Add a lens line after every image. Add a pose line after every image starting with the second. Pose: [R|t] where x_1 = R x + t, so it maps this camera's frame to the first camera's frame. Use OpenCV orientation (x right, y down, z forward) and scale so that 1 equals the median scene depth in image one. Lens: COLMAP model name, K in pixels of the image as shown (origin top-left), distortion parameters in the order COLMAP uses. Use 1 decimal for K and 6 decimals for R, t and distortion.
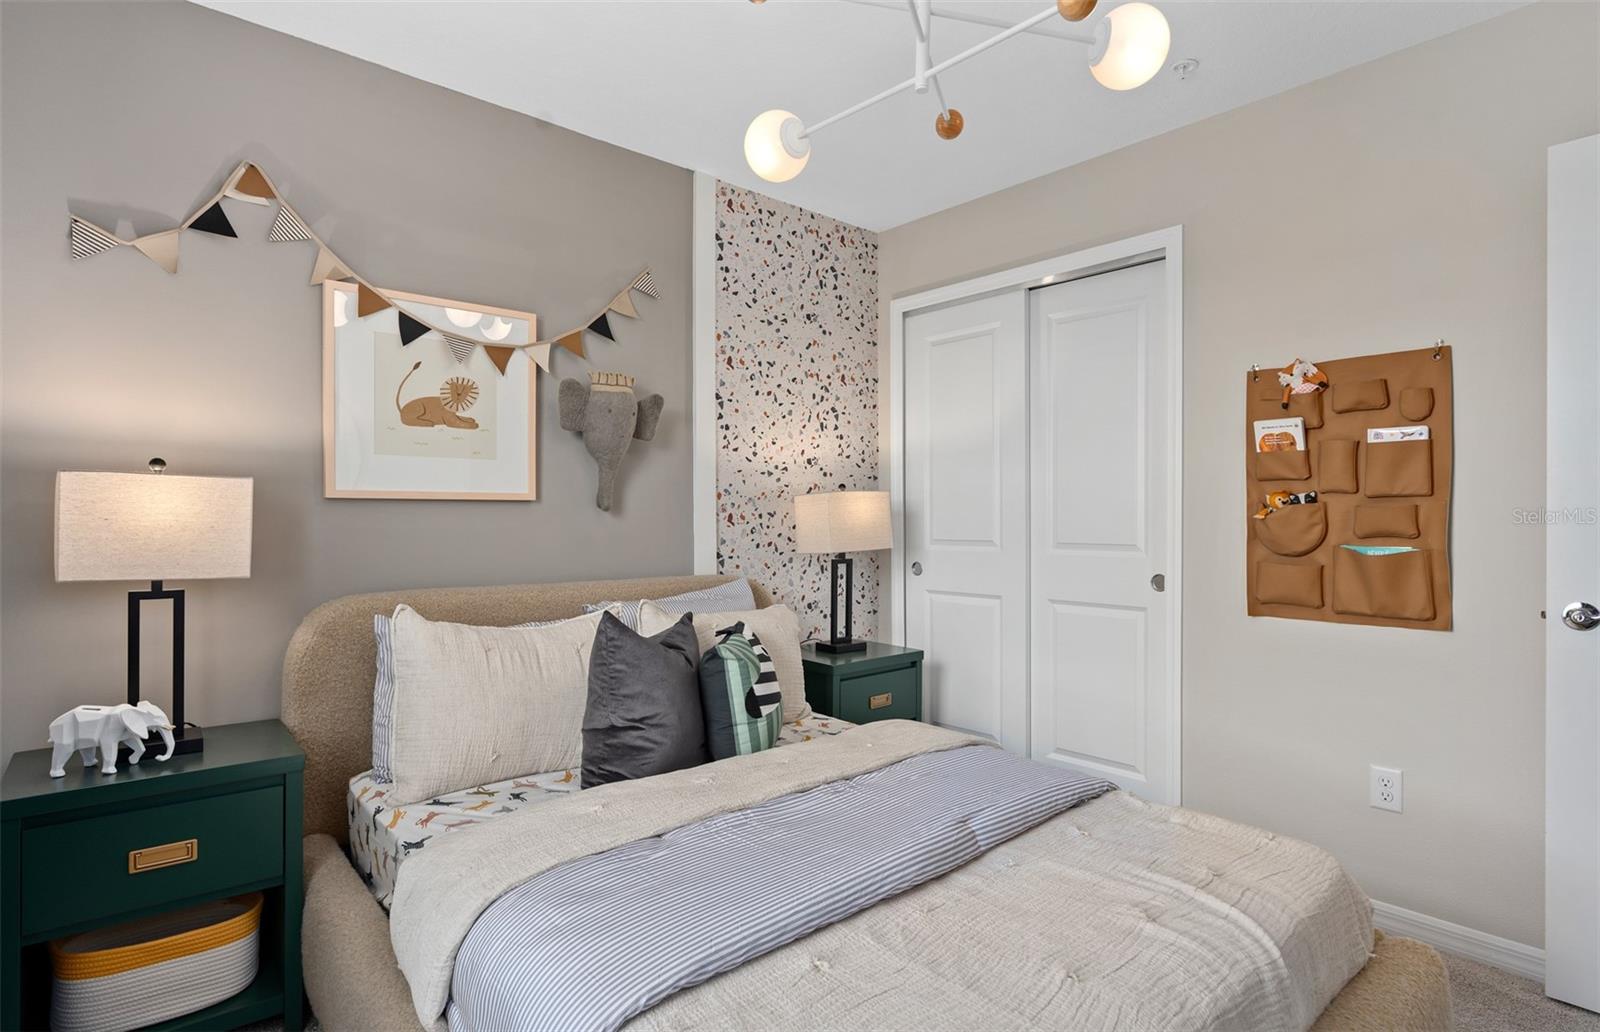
lens RADIAL K [[807.7, 0, 796.8], [0, 807.7, 520.5], [0, 0, 1]] dist [-0.016257, -0.002211]
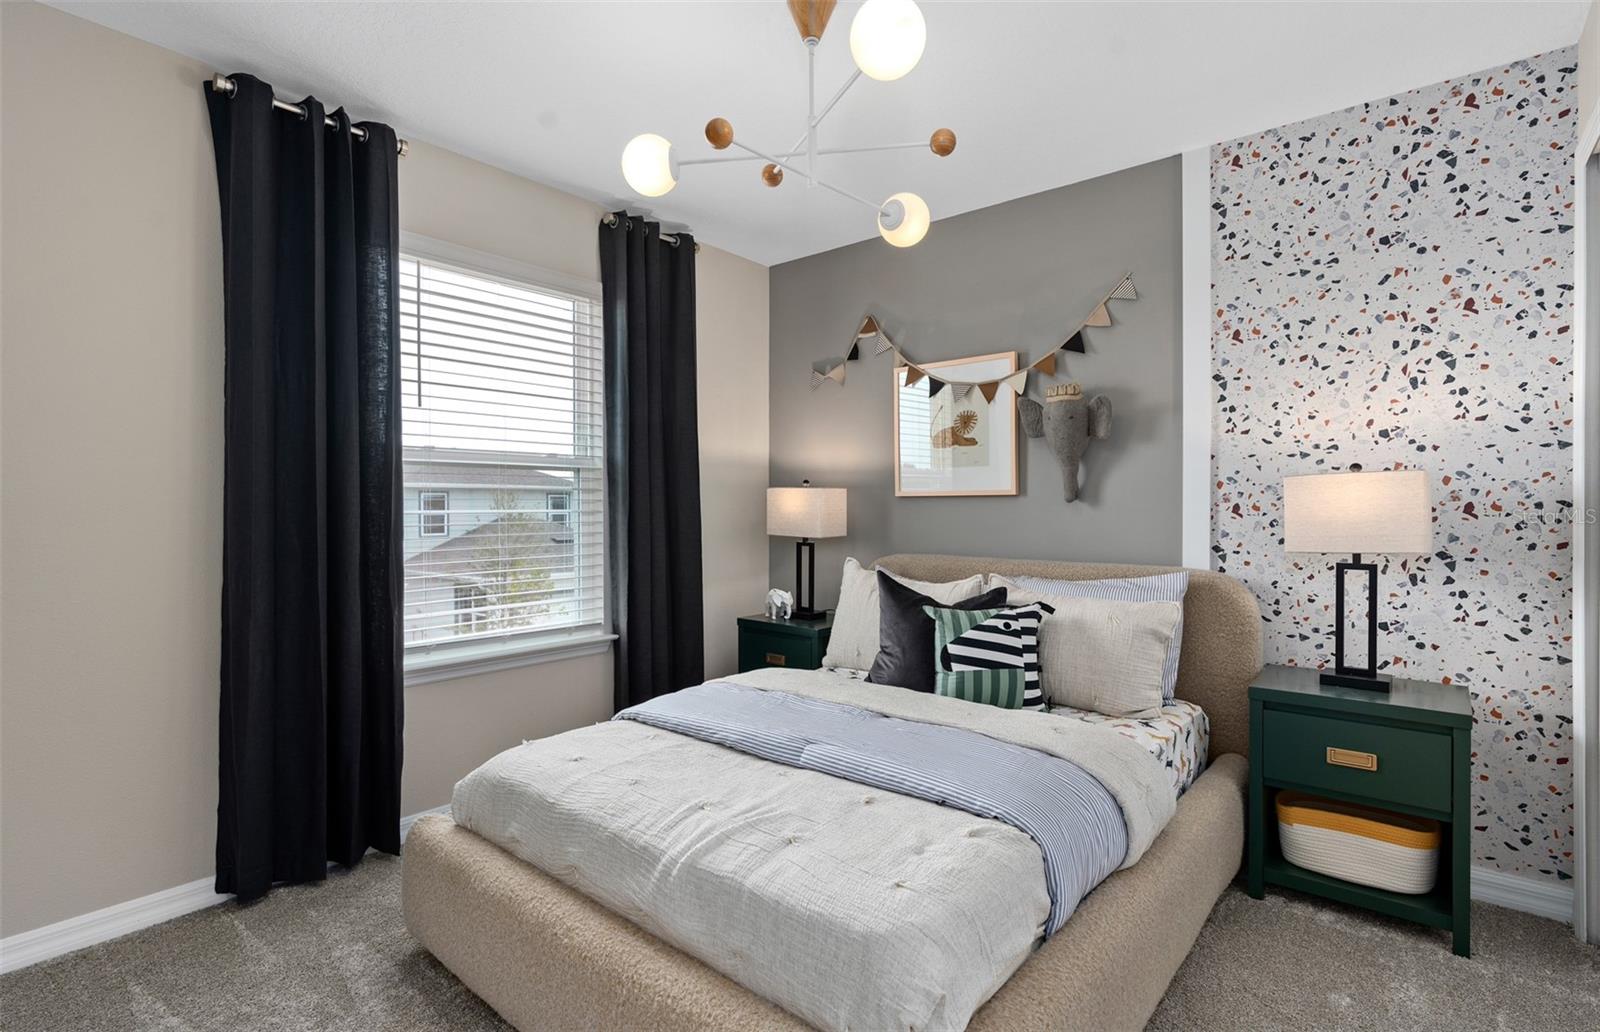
lens RADIAL K [[770.2, 0, 795.9], [0, 770.2, 510.2], [0, 0, 1]] dist [0.001564, -0.000032]
pose [[0.144258, 0.012970, -0.989455, 0.709871], [0.004486, 0.999895, 0.013761, -0.015012], [0.989530, -0.006424, 0.144185, 0.385149]]
